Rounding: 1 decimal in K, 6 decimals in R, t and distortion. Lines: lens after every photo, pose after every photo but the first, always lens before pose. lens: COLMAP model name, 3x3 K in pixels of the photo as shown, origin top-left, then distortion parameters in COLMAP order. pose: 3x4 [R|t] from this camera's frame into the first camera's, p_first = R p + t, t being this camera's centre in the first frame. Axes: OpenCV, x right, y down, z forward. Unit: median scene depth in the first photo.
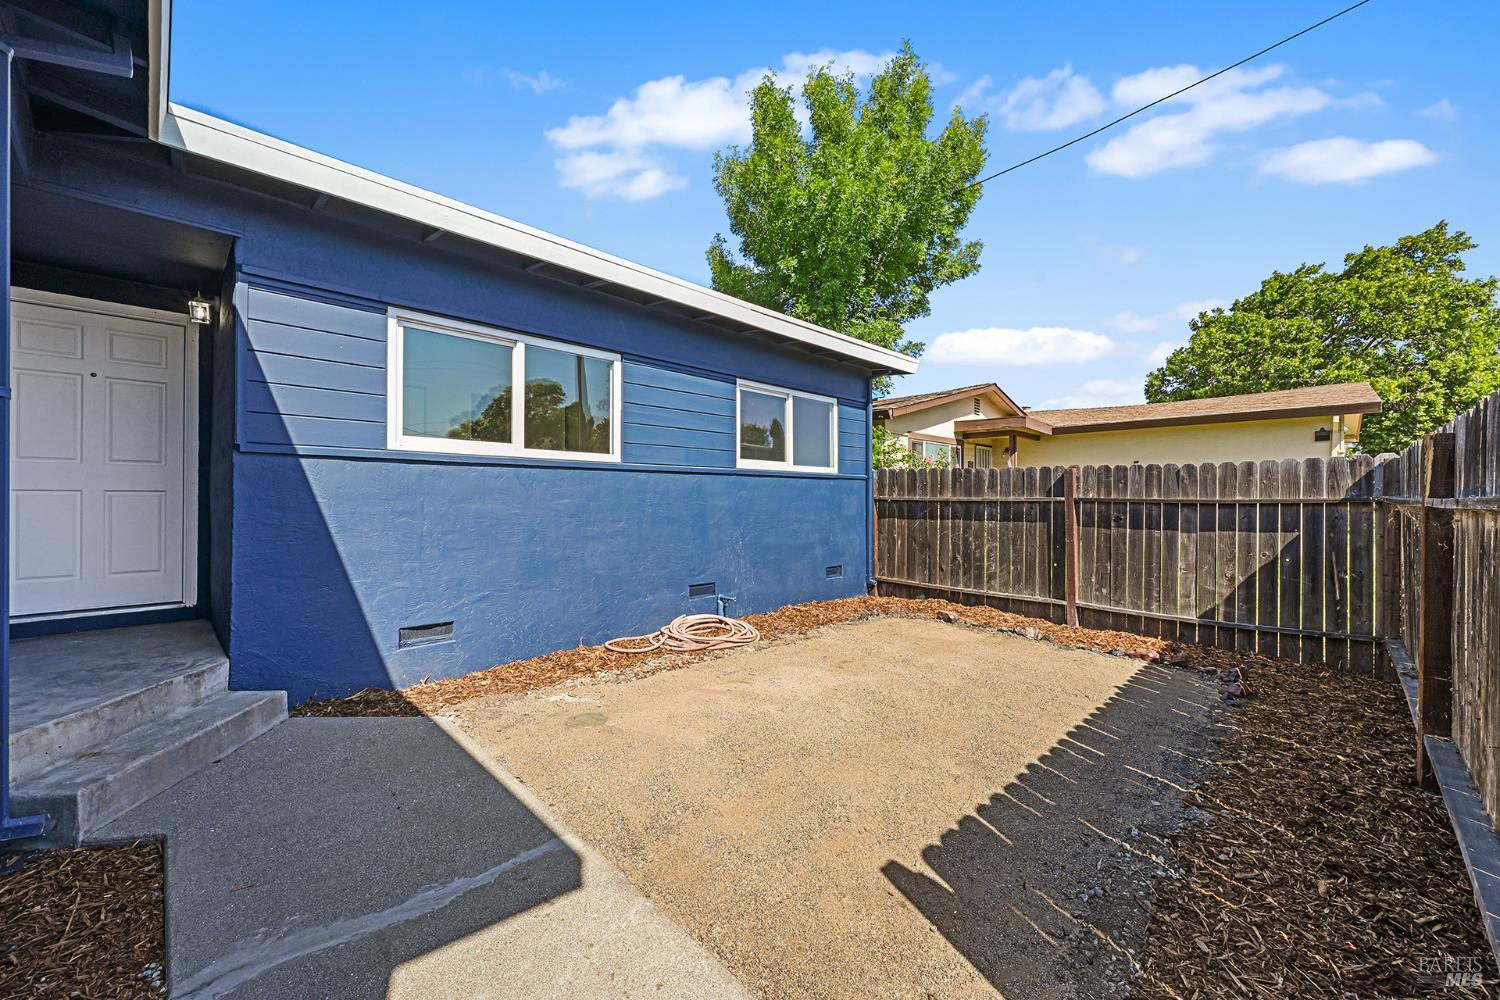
lens RADIAL K [[588.9, 0, 739.3], [0, 588.9, 507.6], [0, 0, 1]] dist [-0.000837, 0.000624]
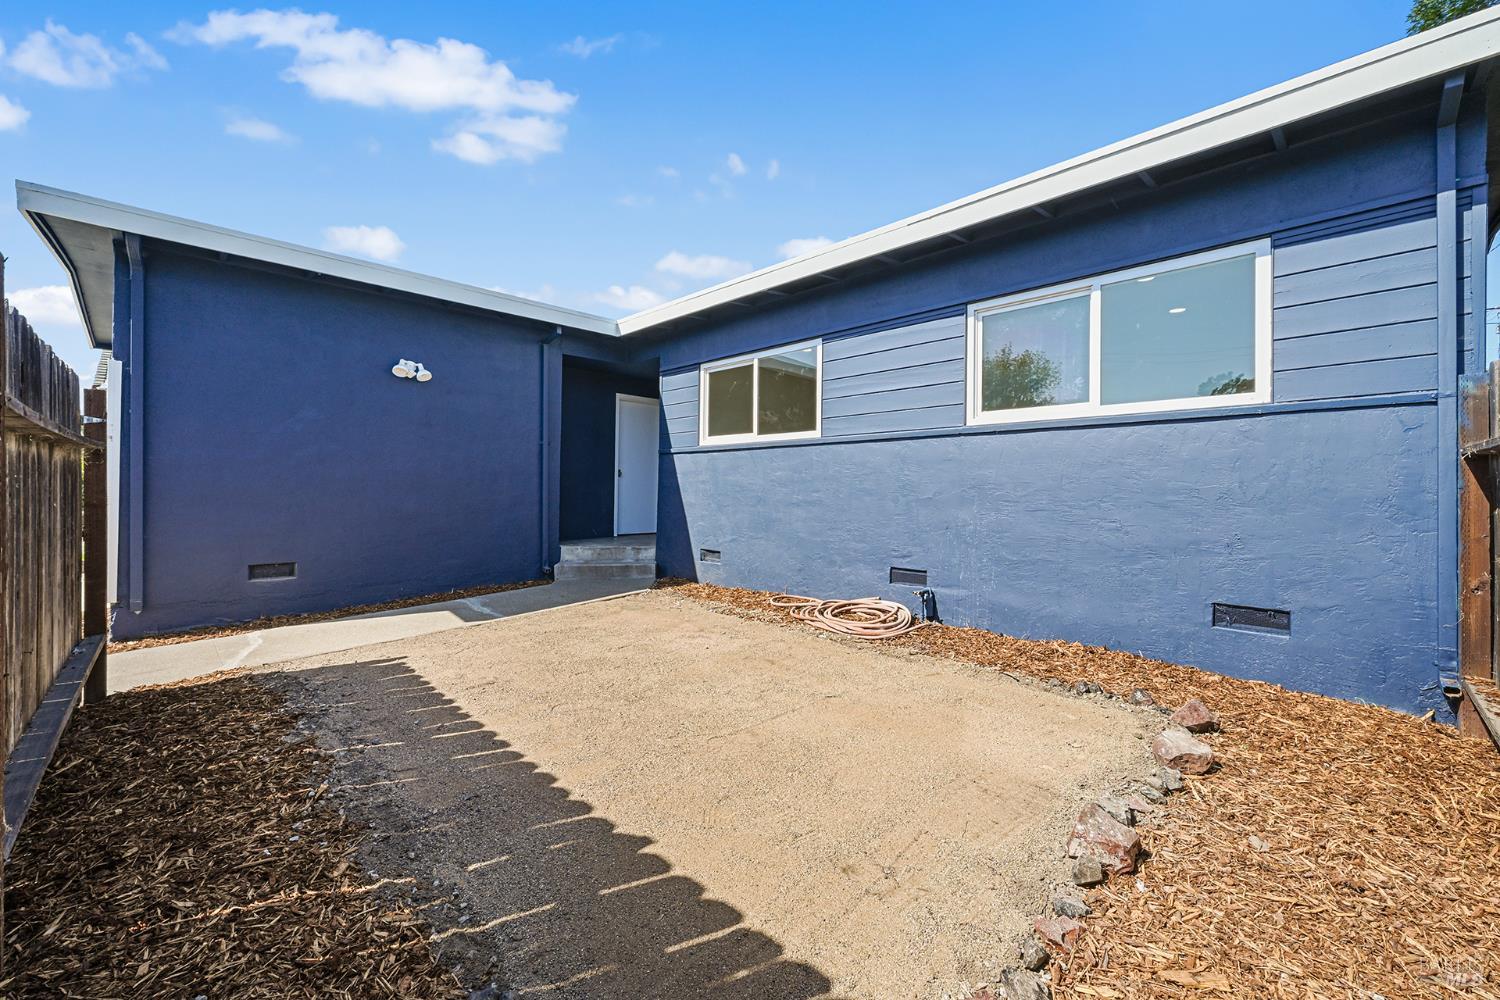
lens RADIAL K [[588.9, 0, 722.8], [0, 588.9, 477.1], [0, 0, 1]] dist [-0.000837, 0.000624]
pose [[-0.017339, -0.002547, -0.999846, 0.923539], [-0.000567, 0.999997, -0.002537, -0.001314], [0.999850, 0.000523, -0.017340, 0.871198]]
